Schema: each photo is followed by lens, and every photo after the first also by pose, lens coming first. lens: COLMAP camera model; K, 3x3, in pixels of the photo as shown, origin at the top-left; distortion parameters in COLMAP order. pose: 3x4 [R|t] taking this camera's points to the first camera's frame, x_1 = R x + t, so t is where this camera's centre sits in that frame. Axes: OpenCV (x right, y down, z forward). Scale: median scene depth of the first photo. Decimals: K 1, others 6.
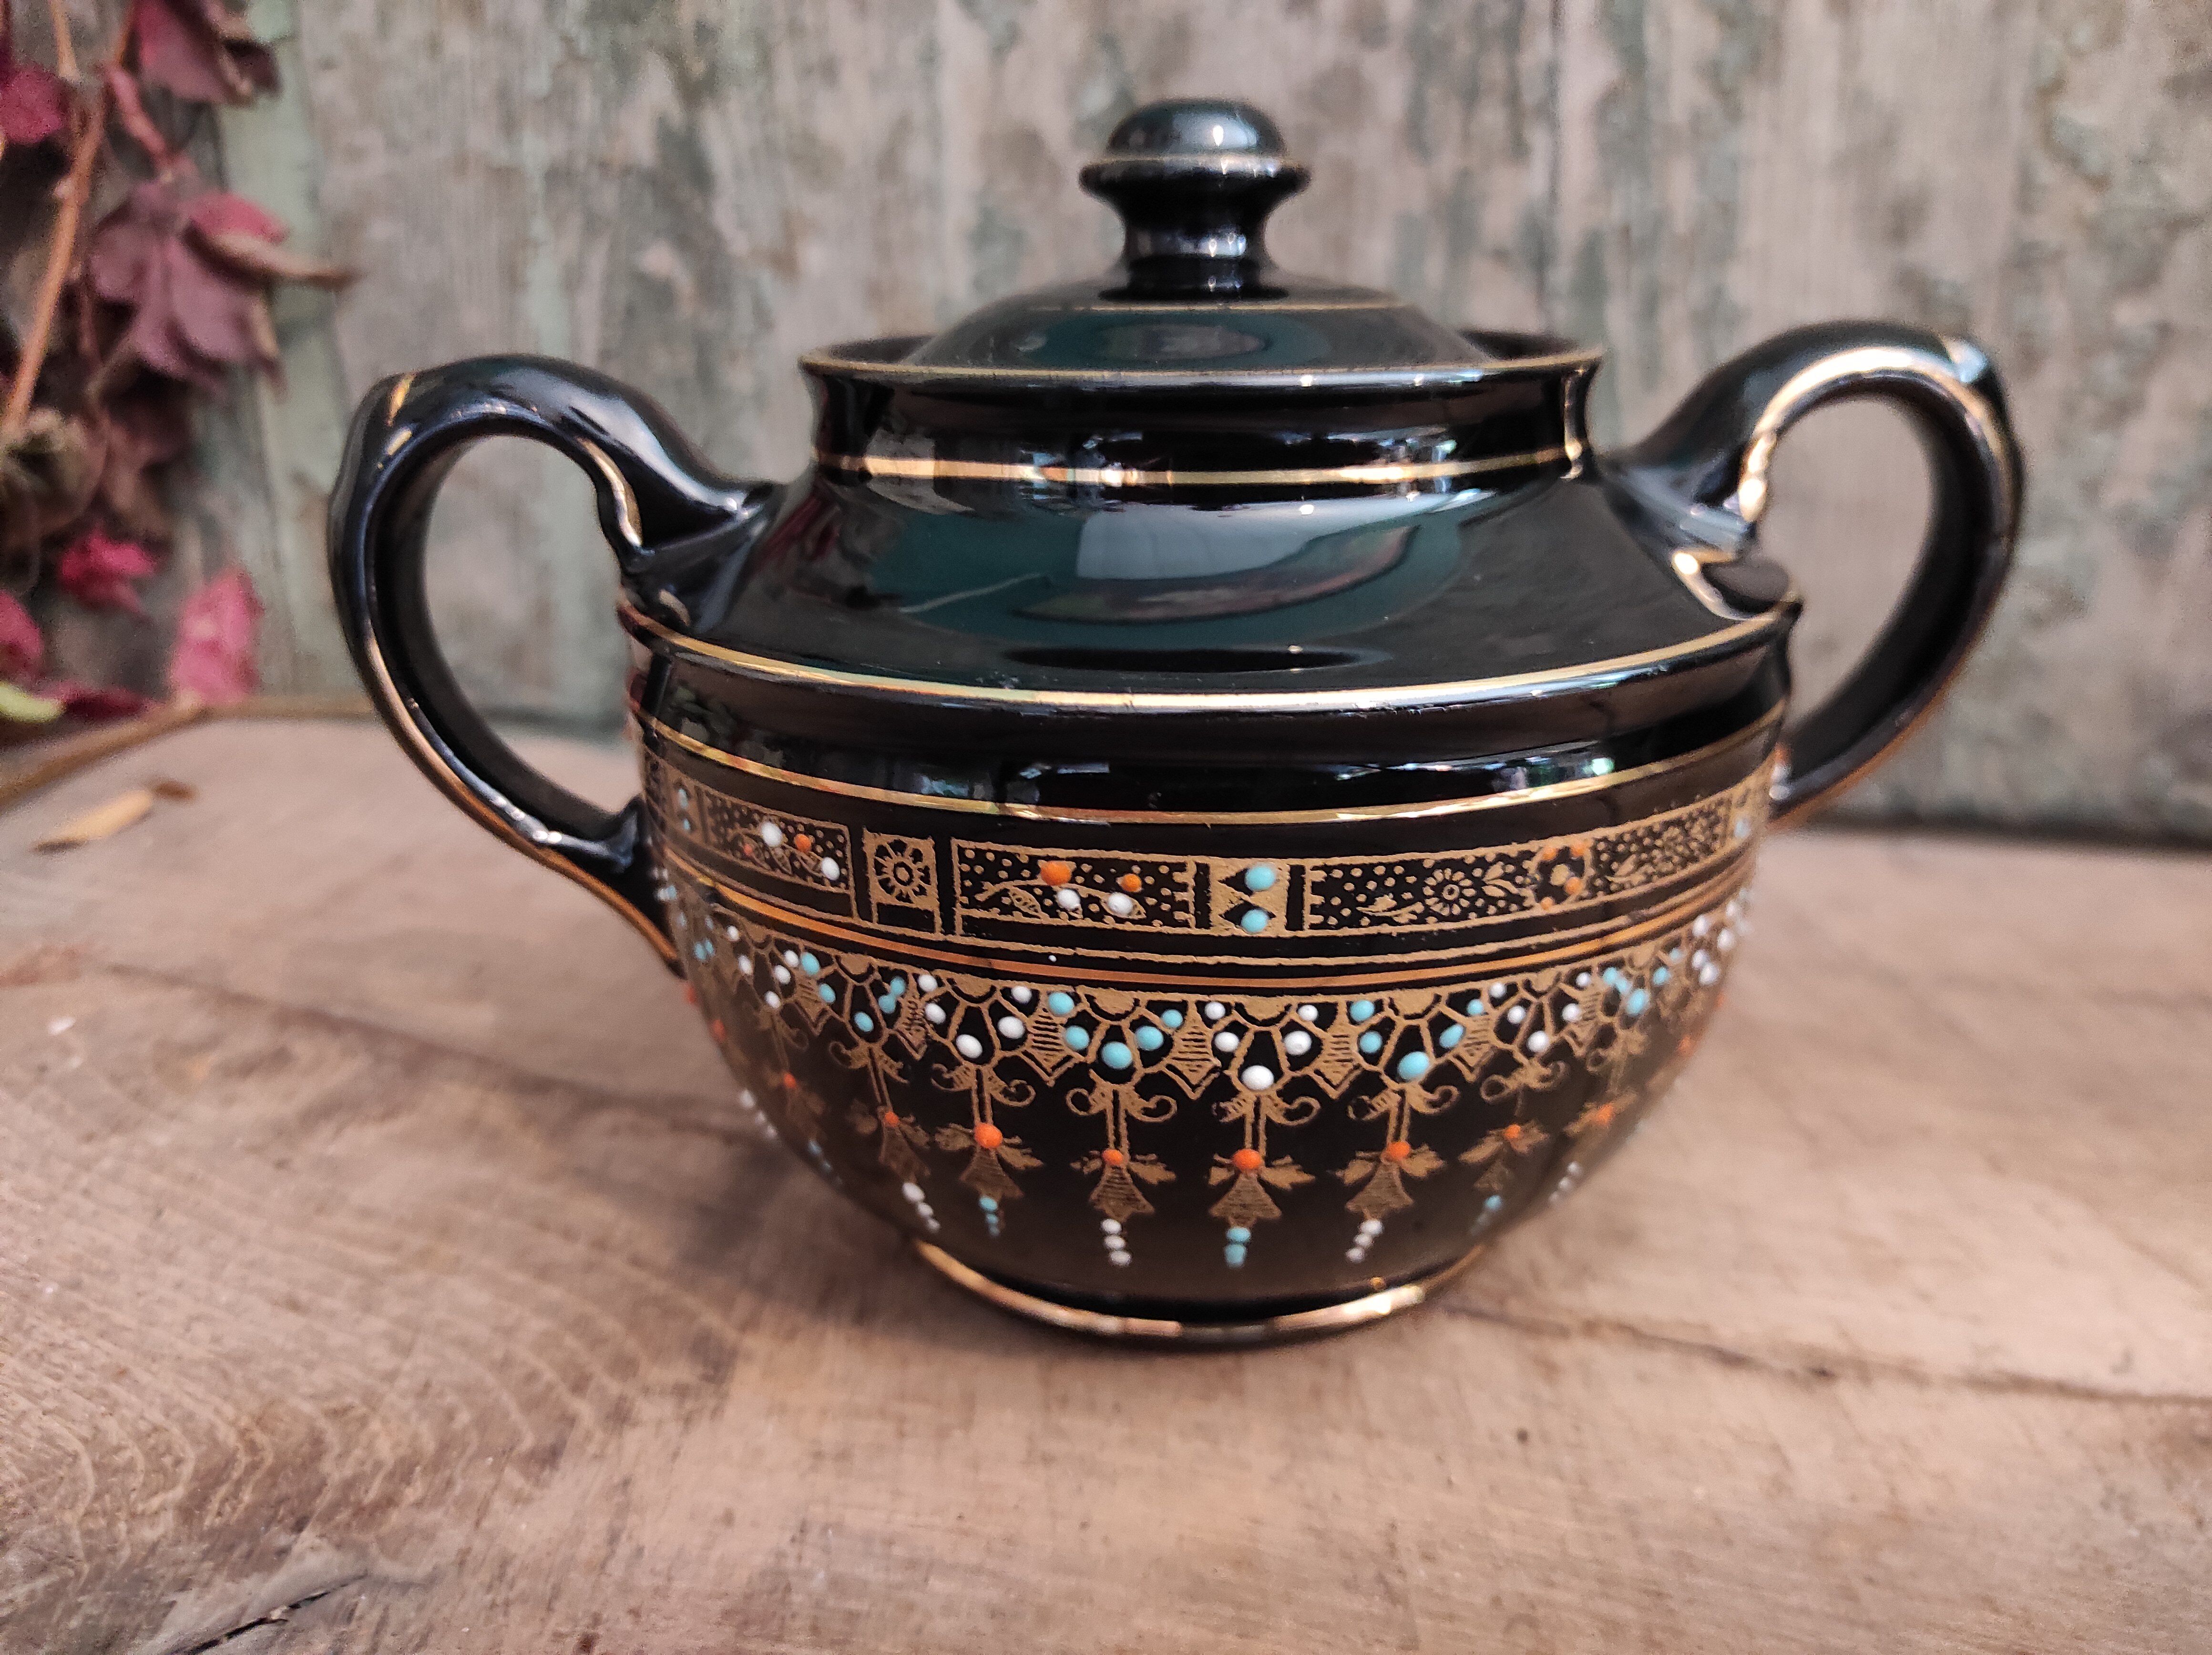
lens RADIAL K [[1712.2, 0, 1100.8], [0, 1712.2, 817.3], [0, 0, 1]] dist [-0.018198, -0.002994]
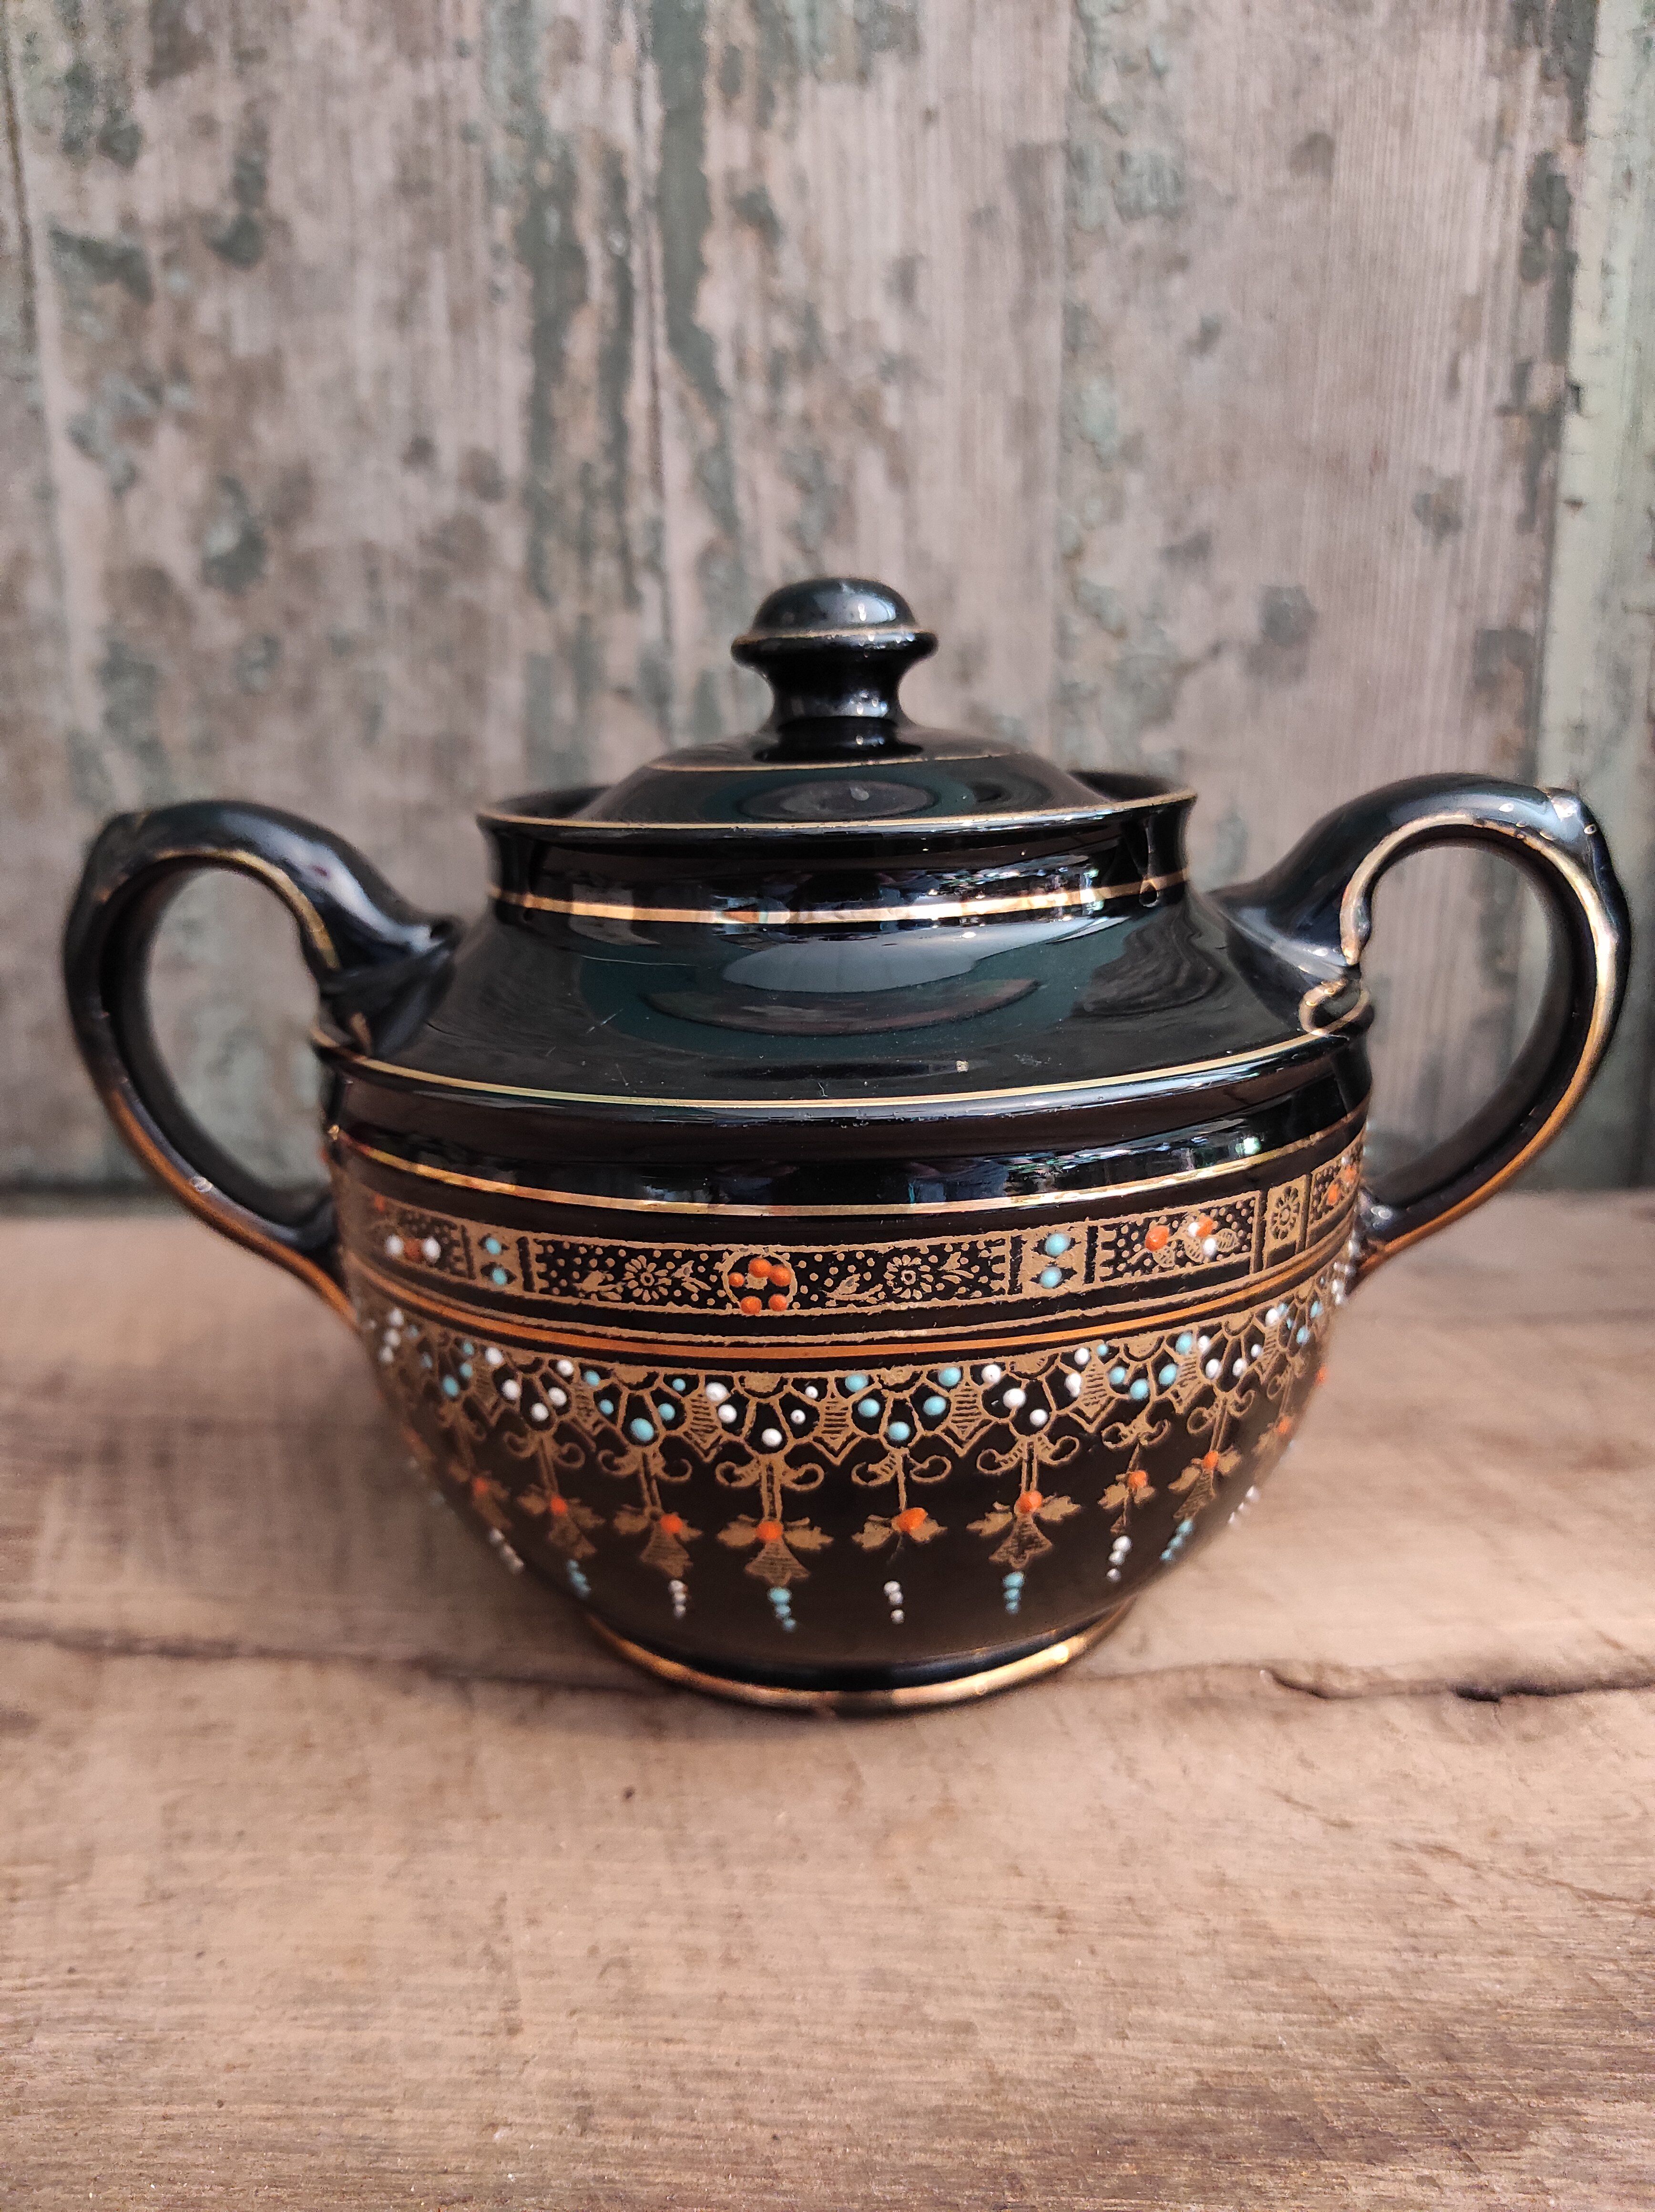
lens RADIAL K [[1712.2, 0, 827.5], [0, 1712.2, 1106.0], [0, 0, 1]] dist [-0.018198, -0.002994]
pose [[0.959006, -0.063142, 0.276263, 0.087745], [0.080989, 0.995269, -0.053662, -0.004476], [-0.271568, 0.073836, 0.959583, -0.099370]]
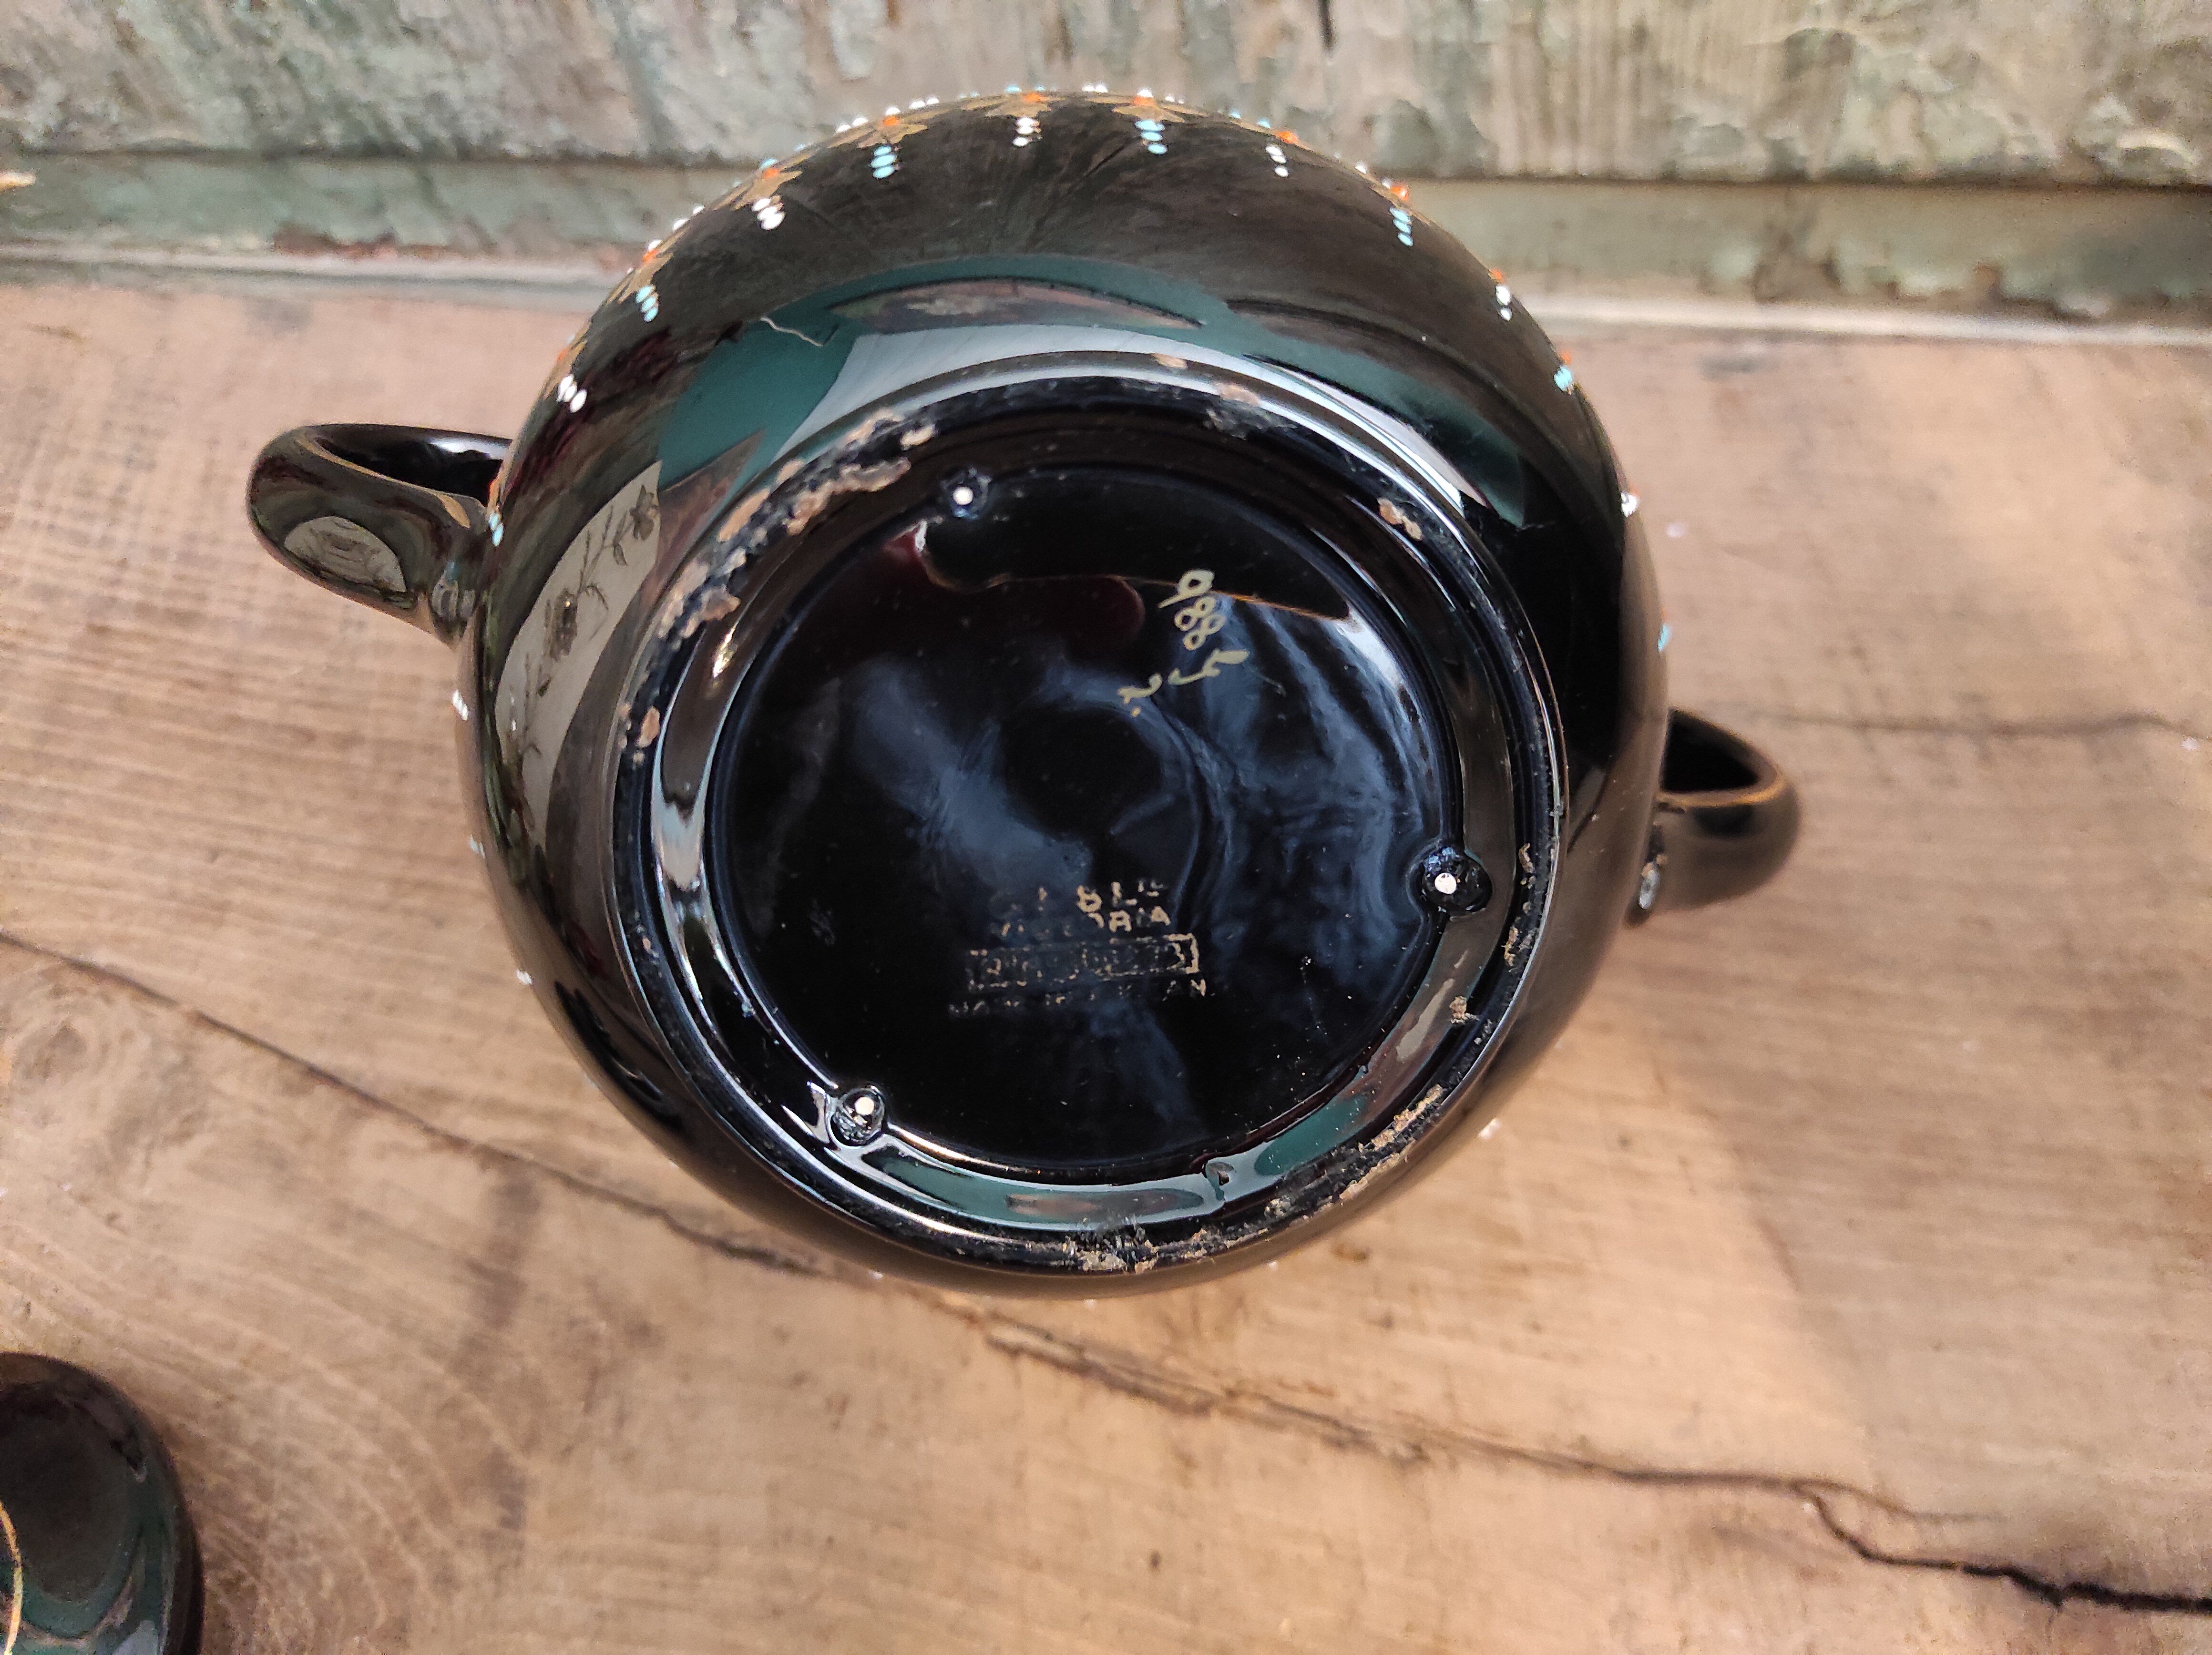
lens RADIAL K [[1712.2, 0, 1100.8], [0, 1712.2, 817.3], [0, 0, 1]] dist [-0.018198, -0.002994]
pose [[0.984508, -0.148125, -0.093826, 0.366532], [0.173322, 0.741157, 0.648572, -0.740498], [-0.026530, -0.654786, 0.755349, 0.397820]]
